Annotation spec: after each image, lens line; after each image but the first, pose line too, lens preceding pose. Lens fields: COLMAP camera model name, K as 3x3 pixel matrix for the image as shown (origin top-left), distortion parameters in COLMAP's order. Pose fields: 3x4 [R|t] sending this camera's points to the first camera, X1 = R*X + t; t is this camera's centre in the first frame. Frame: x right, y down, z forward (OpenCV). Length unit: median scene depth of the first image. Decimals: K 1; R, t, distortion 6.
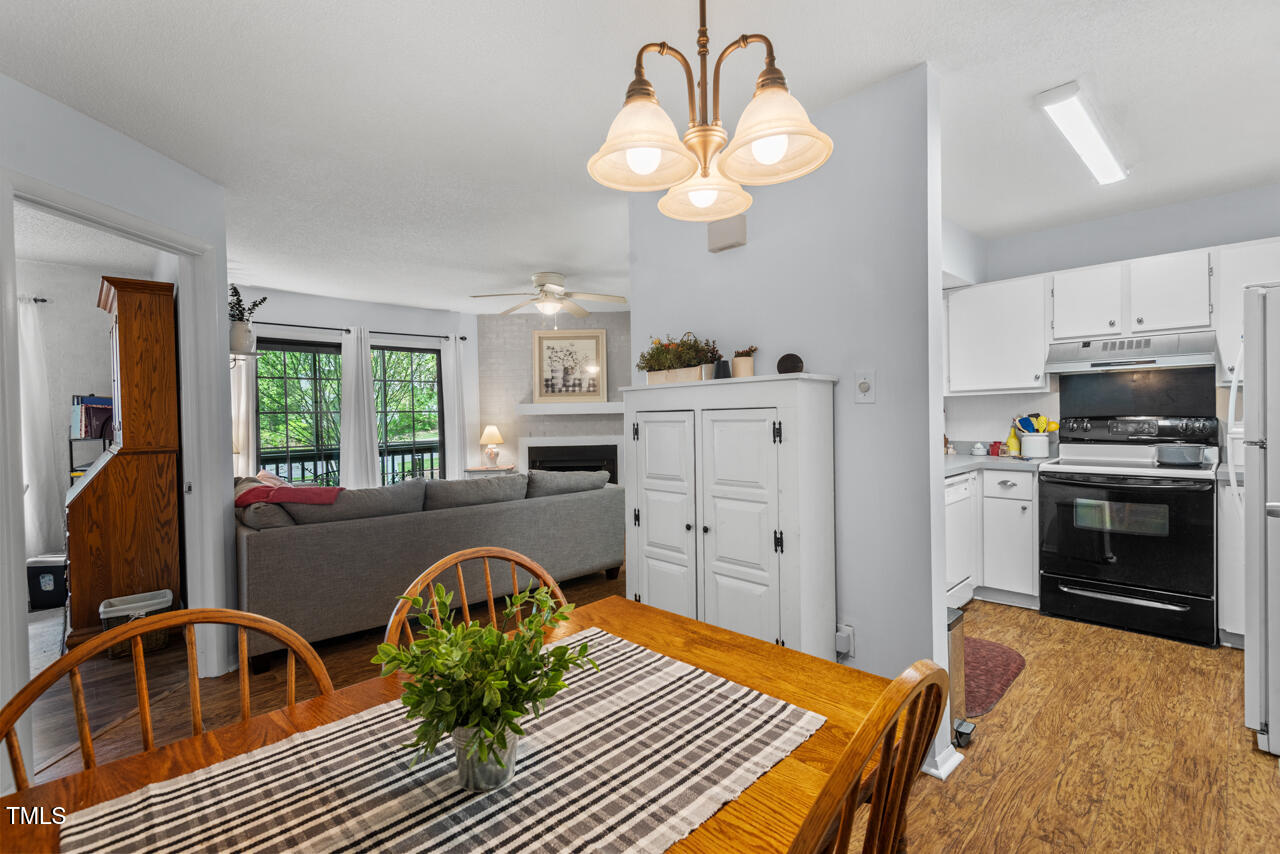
lens RADIAL K [[568.7, 0, 640.0], [0, 568.7, 427.0], [0, 0, 1]] dist [0.032654, -0.017964]
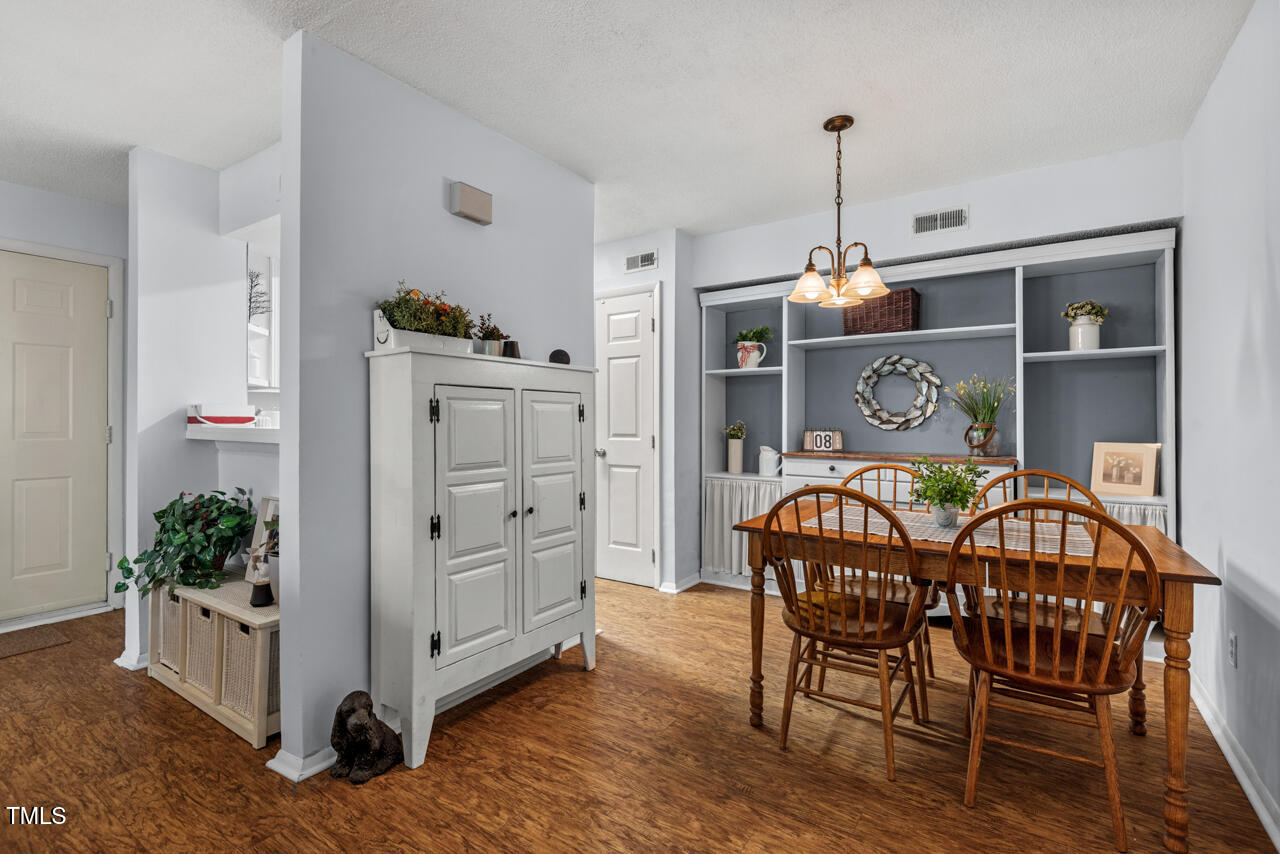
lens RADIAL K [[577.6, 0, 643.6], [0, 577.6, 421.8], [0, 0, 1]] dist [0.033015, -0.019791]
pose [[-0.214182, 0.023521, 0.976510, -0.977358], [0.023786, 0.999539, -0.018859, 0.053193], [-0.976504, 0.019188, -0.214643, 1.094427]]
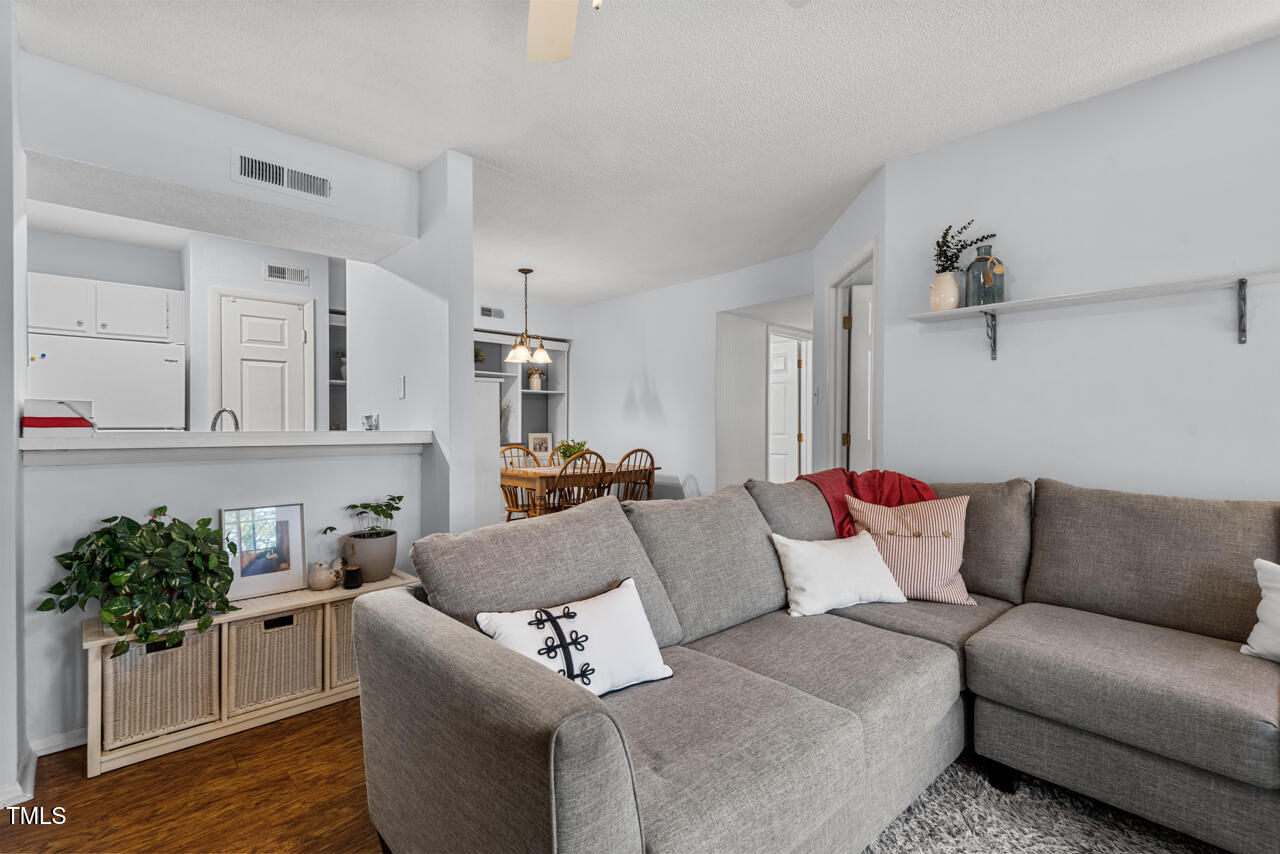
lens RADIAL K [[577.6, 0, 643.6], [0, 577.6, 421.8], [0, 0, 1]] dist [0.033015, -0.019791]
pose [[-0.999669, 0.020044, 0.016114, -0.422304], [0.020324, 0.999642, 0.017390, 0.001579], [-0.015760, 0.017712, -0.999719, 2.683736]]
